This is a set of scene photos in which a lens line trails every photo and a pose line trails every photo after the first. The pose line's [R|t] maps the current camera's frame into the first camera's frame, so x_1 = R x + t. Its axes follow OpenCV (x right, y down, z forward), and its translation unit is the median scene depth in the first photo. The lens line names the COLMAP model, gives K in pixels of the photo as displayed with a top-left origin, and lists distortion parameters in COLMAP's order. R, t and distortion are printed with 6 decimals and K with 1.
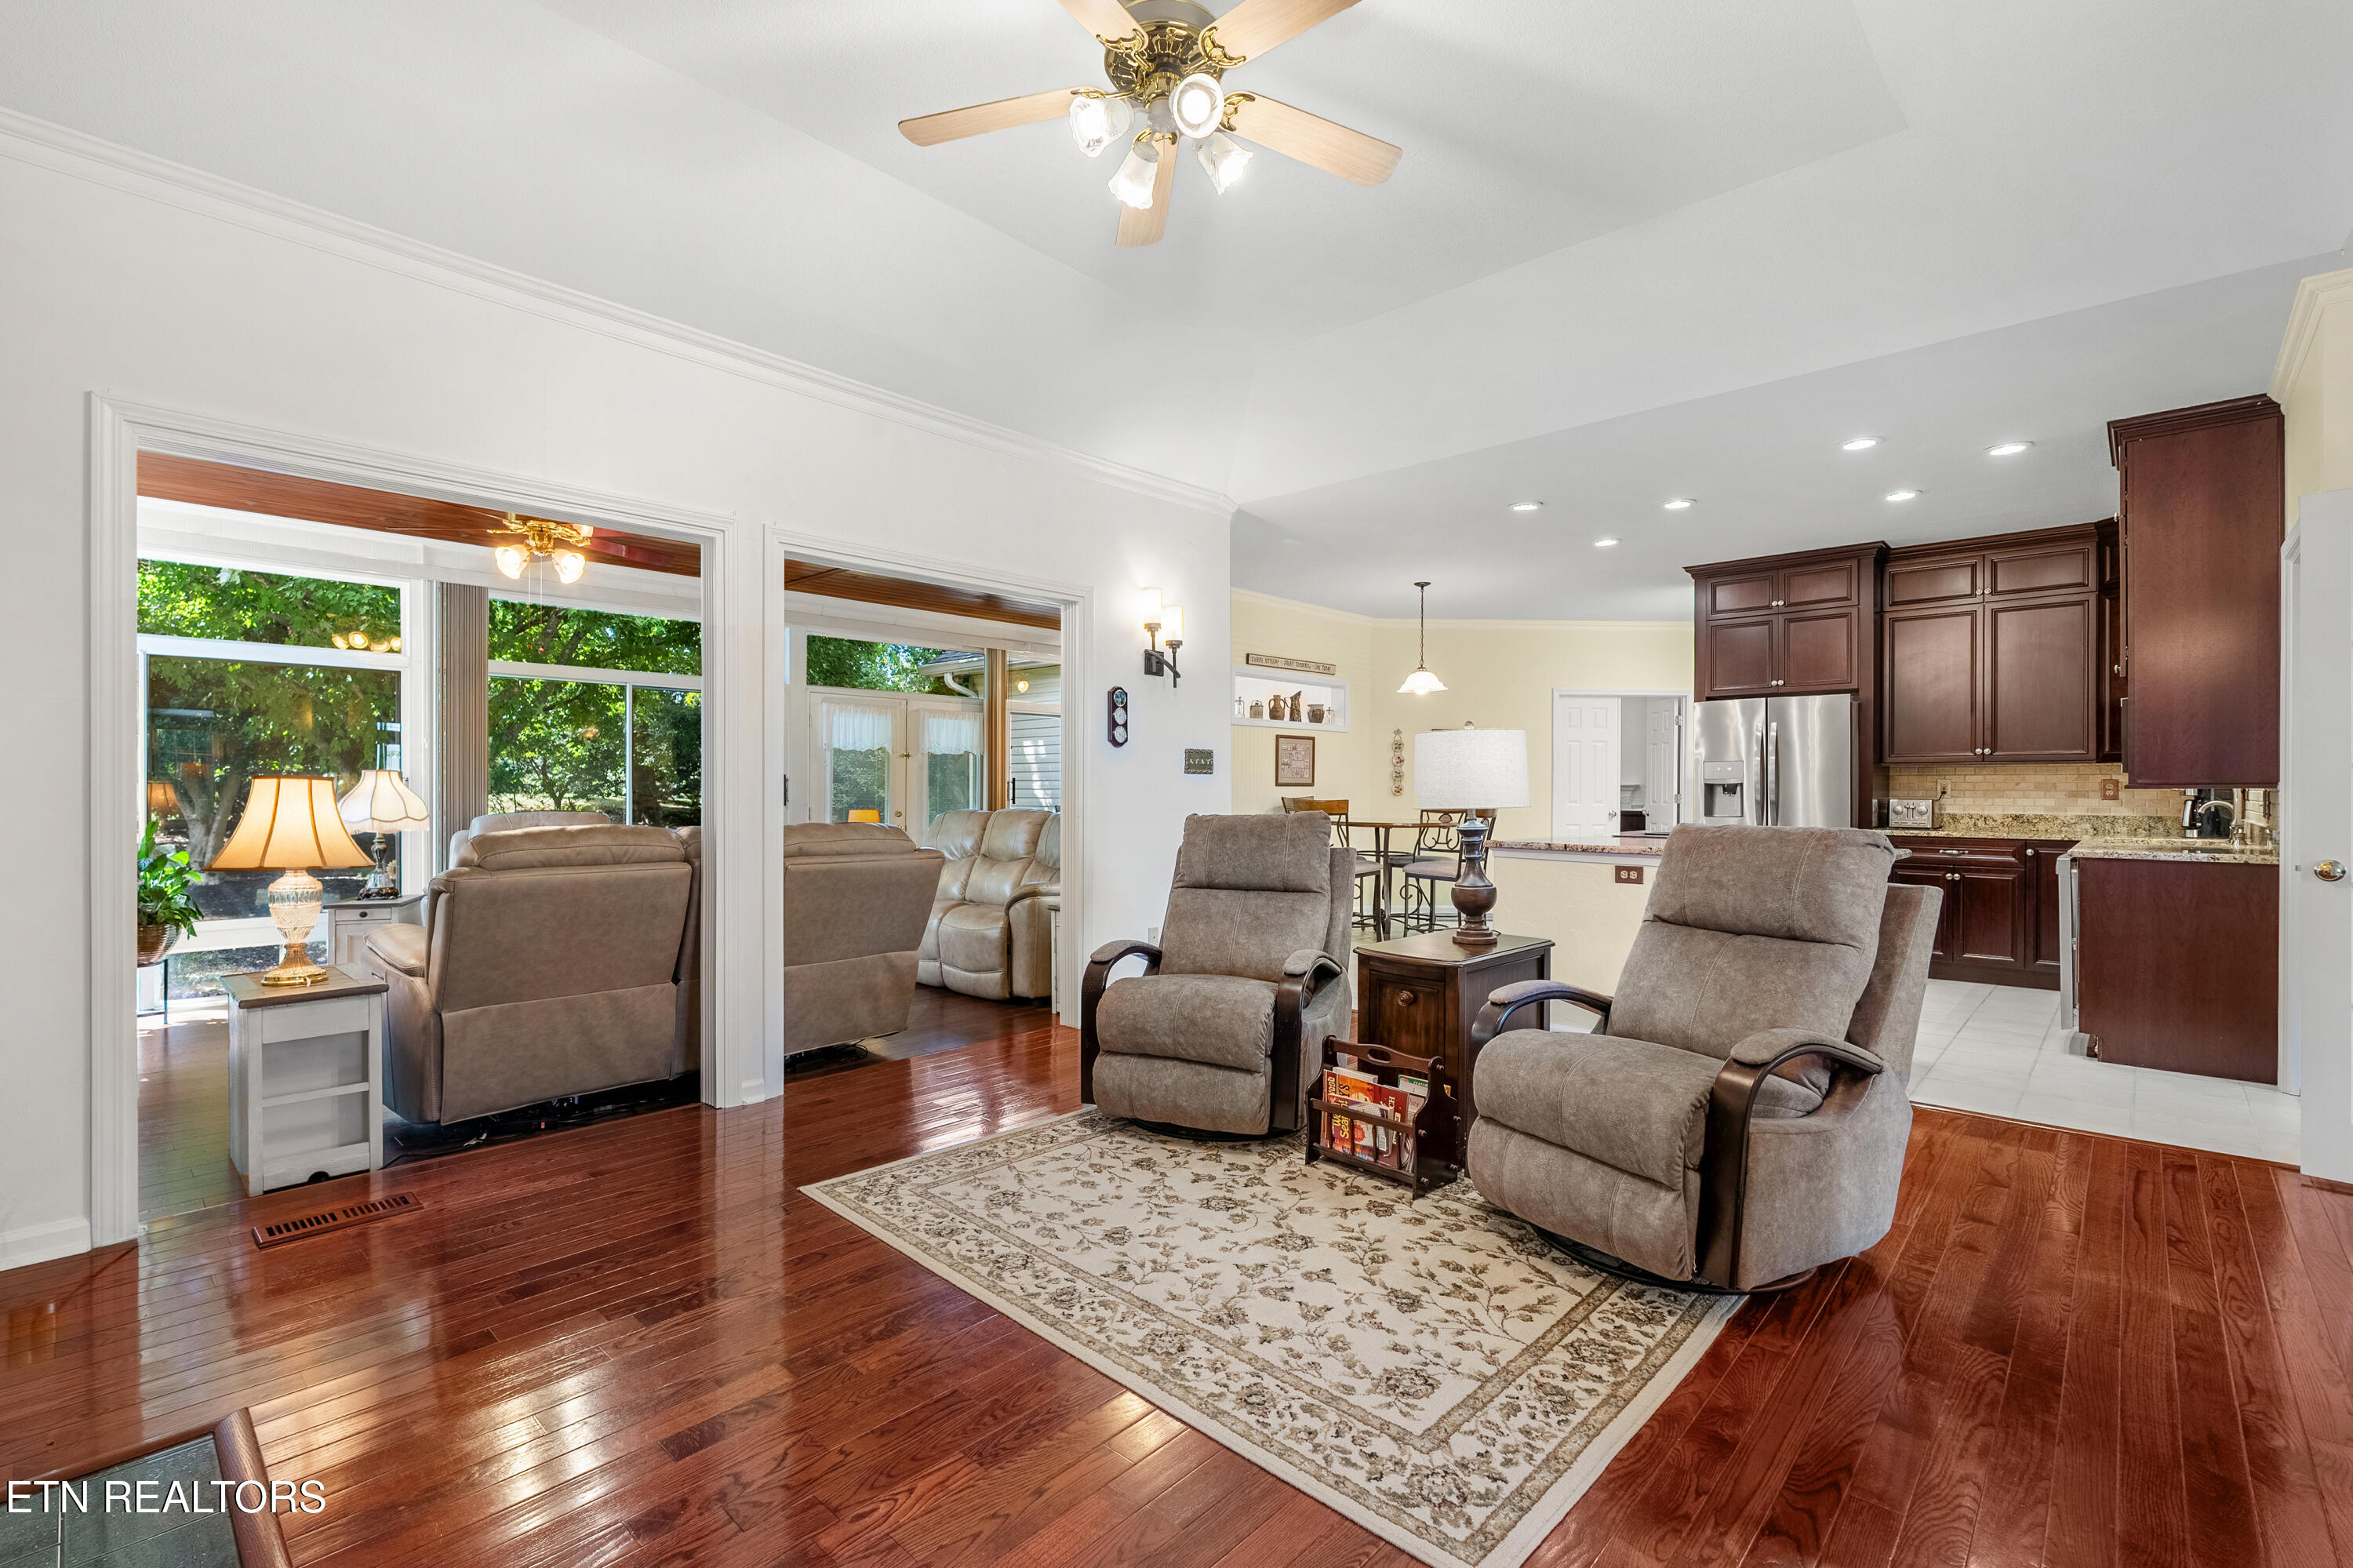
lens RADIAL K [[1036.2, 0, 1170.8], [0, 1036.2, 794.8], [0, 0, 1]] dist [-0.001694, -0.000527]
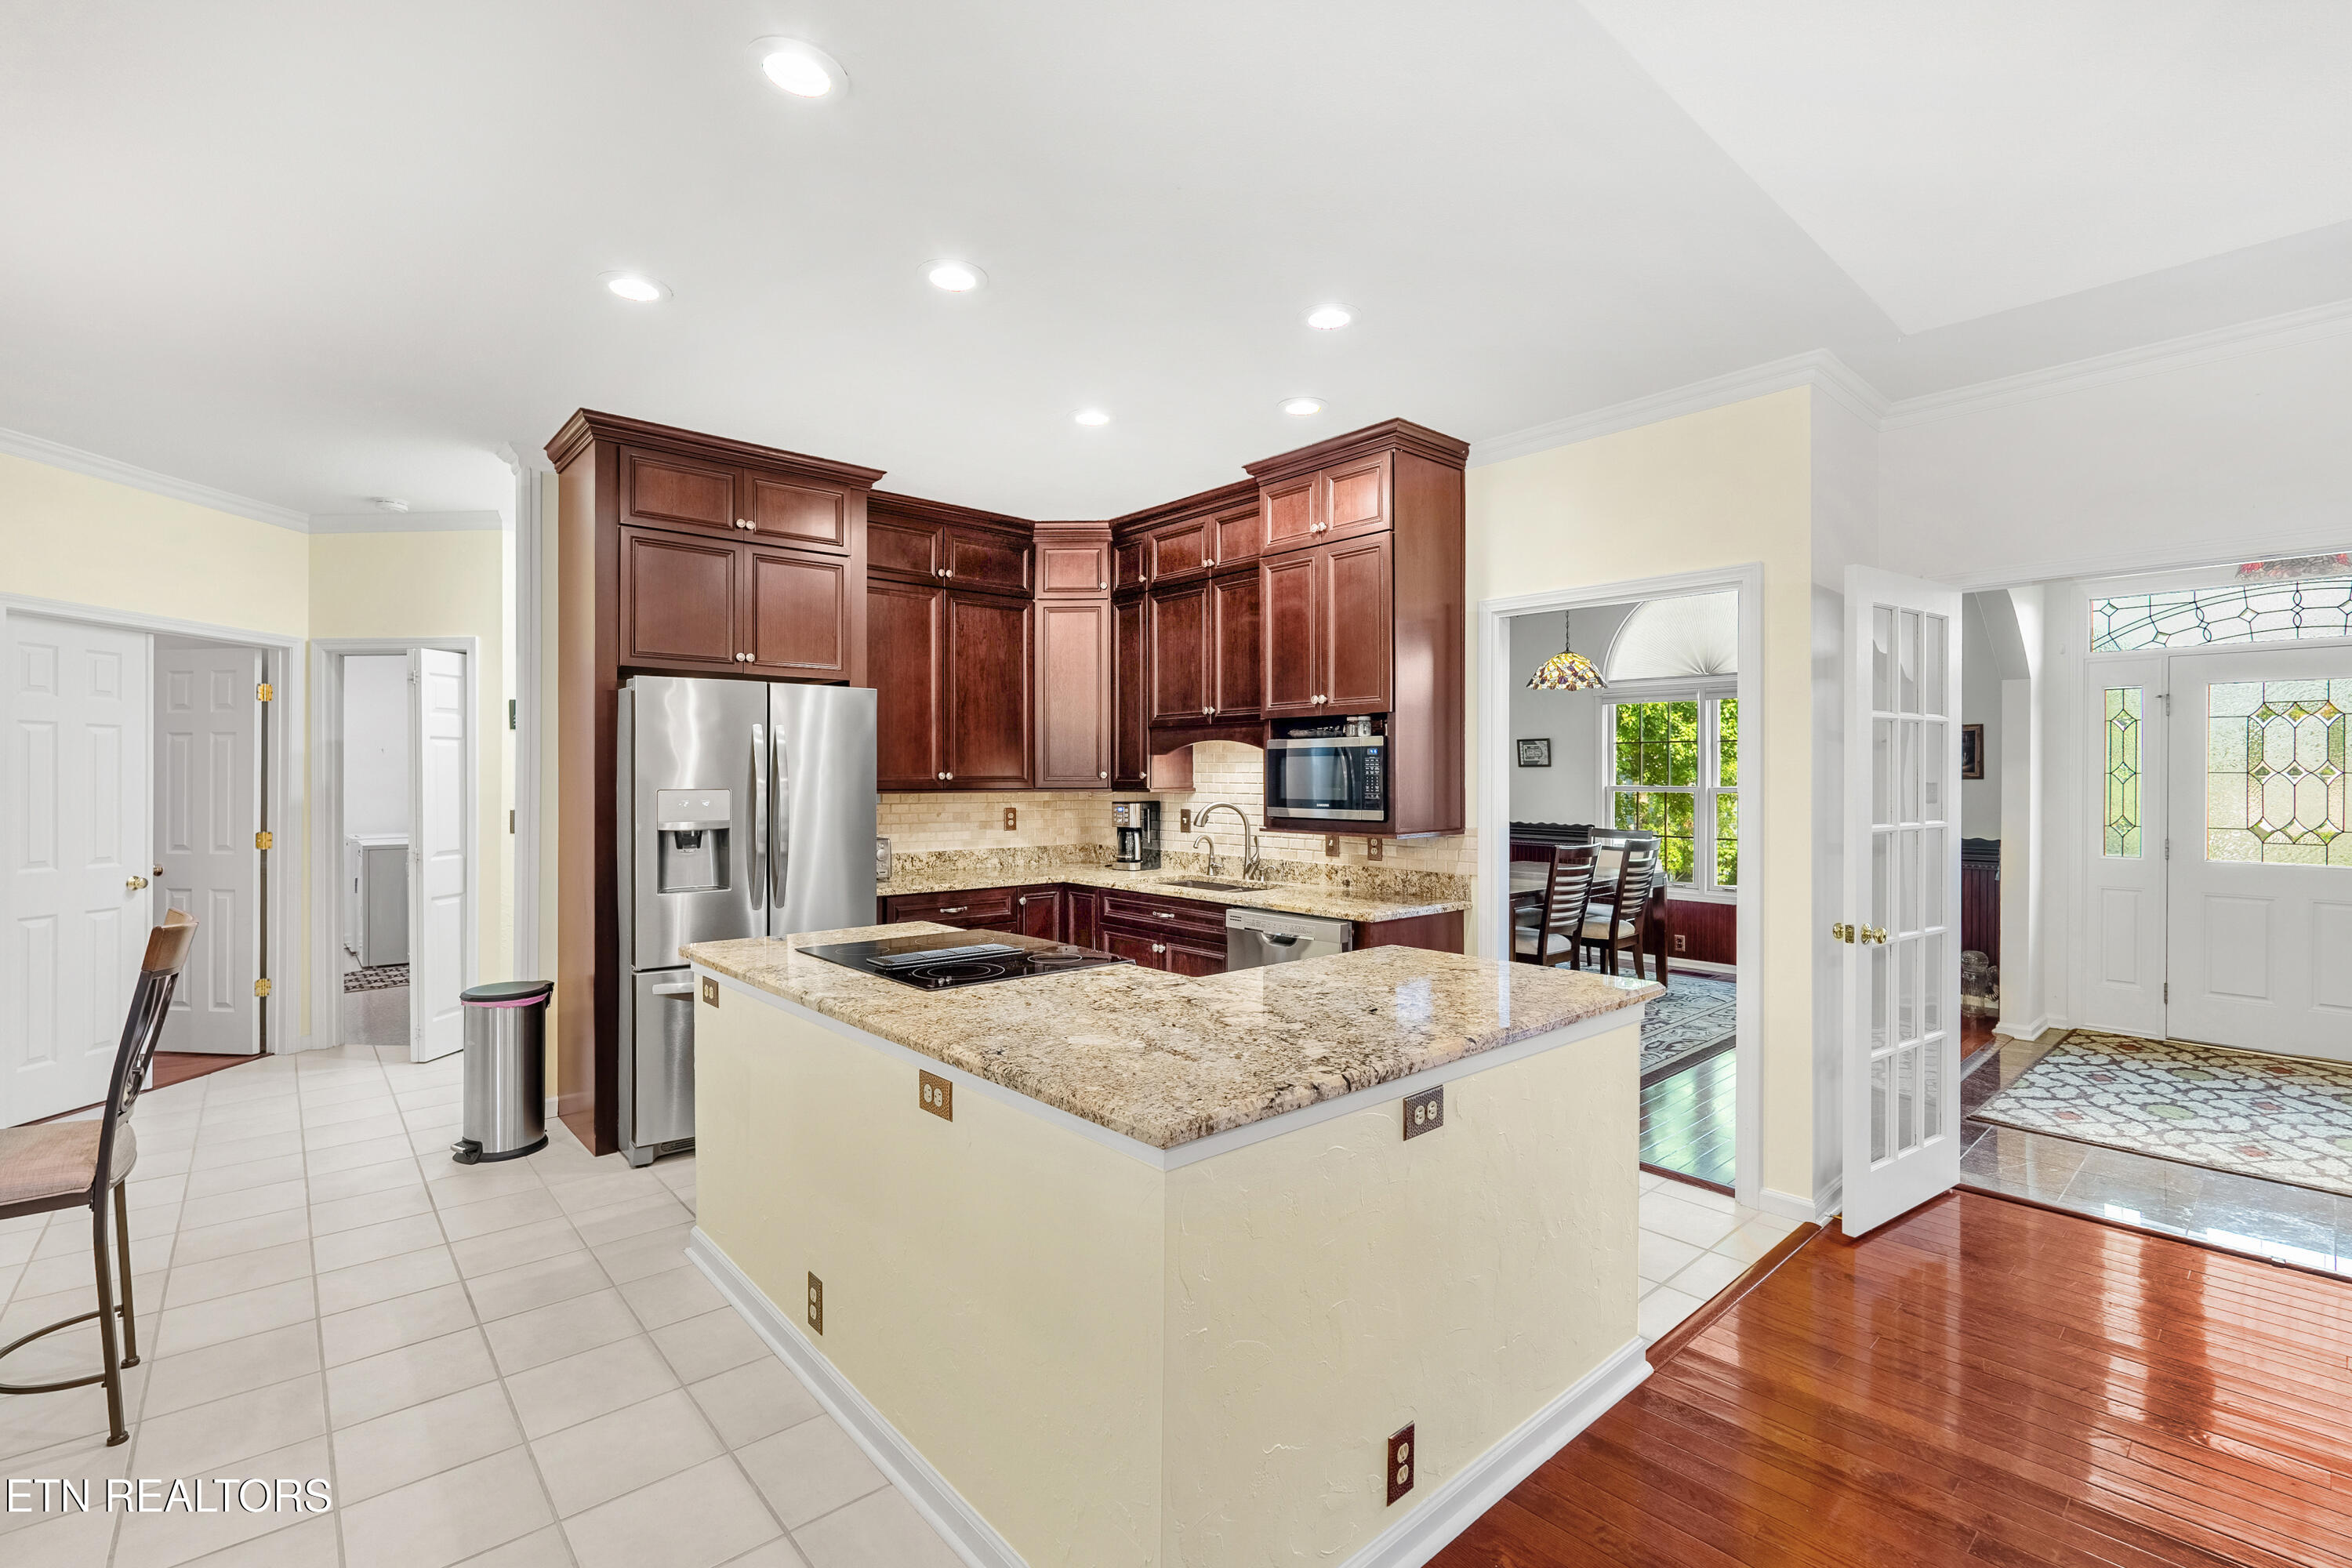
lens RADIAL K [[1035.8, 0, 1167.3], [0, 1035.8, 782.6], [0, 0, 1]] dist [-0.001694, -0.000527]
pose [[0.095440, -0.006807, 0.995412, 0.028651], [0.004511, 0.999969, 0.006406, -0.081641], [-0.995425, 0.003879, 0.095468, 1.495582]]
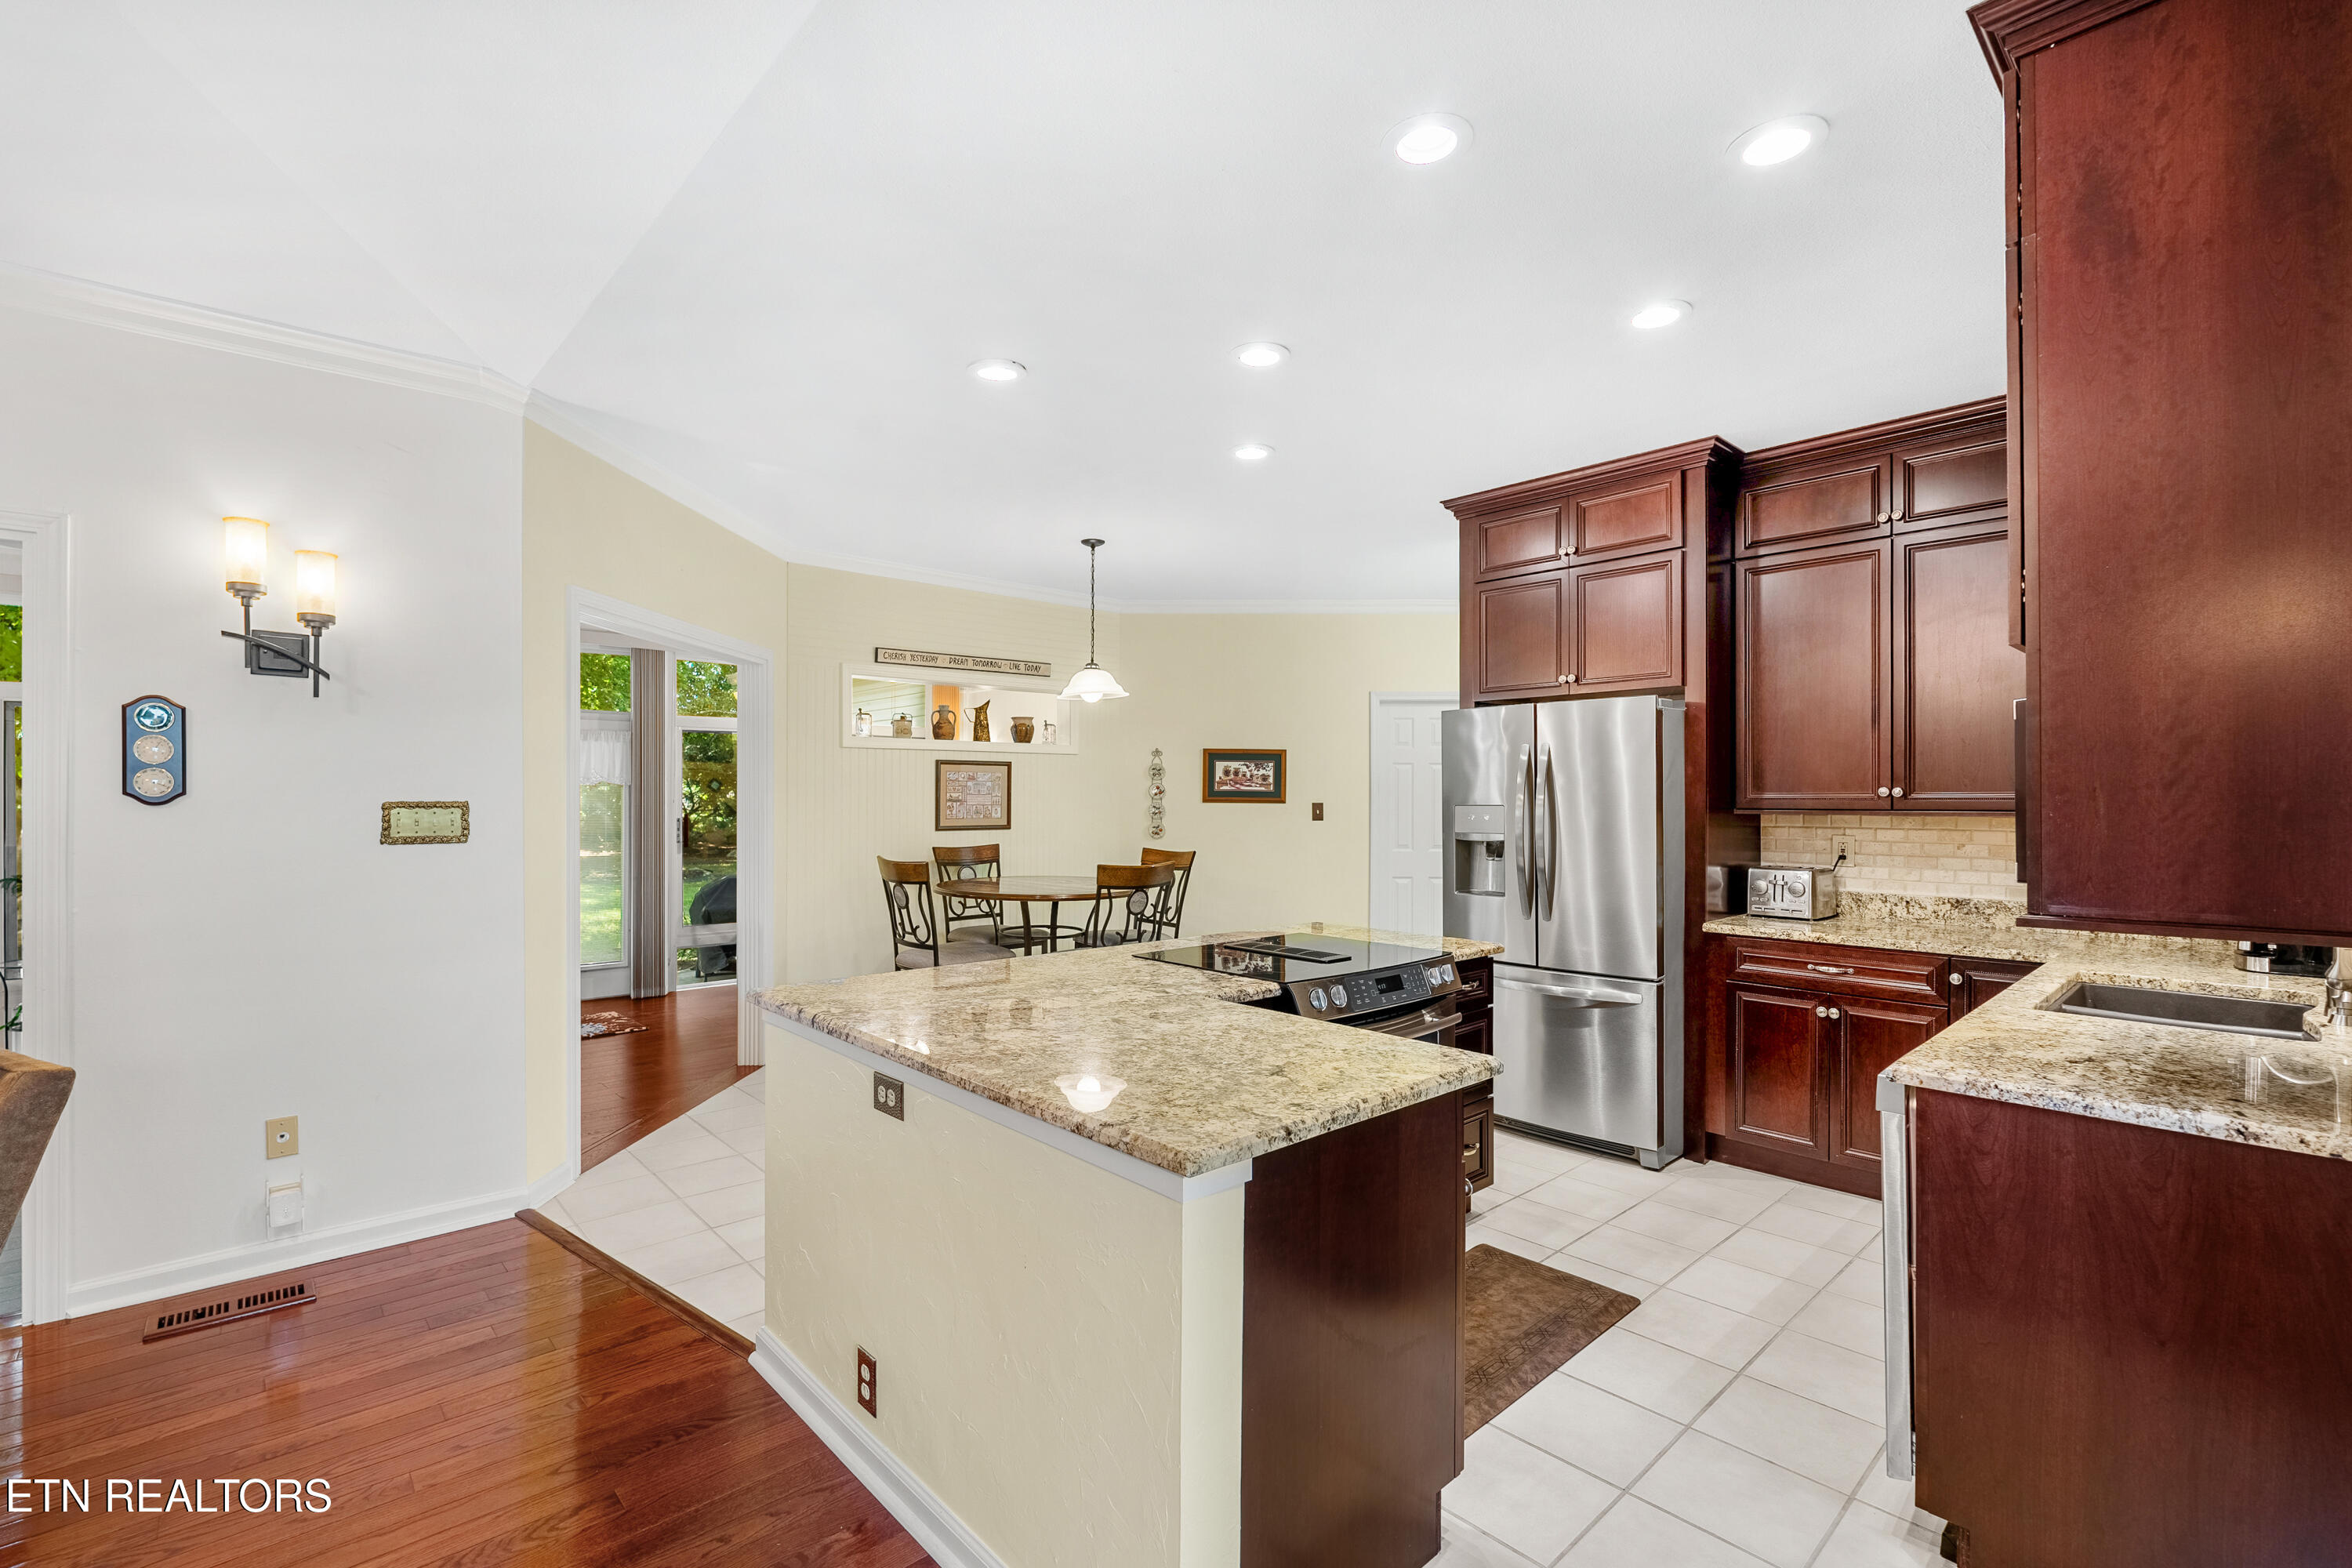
lens RADIAL K [[1035.8, 0, 1171.9], [0, 1035.8, 799.3], [0, 0, 1]] dist [-0.001694, -0.000527]
pose [[0.997323, -0.003369, -0.073044, 0.844183], [0.003074, 0.999987, -0.004157, -0.072638], [0.073057, 0.003922, 0.997320, 0.779335]]
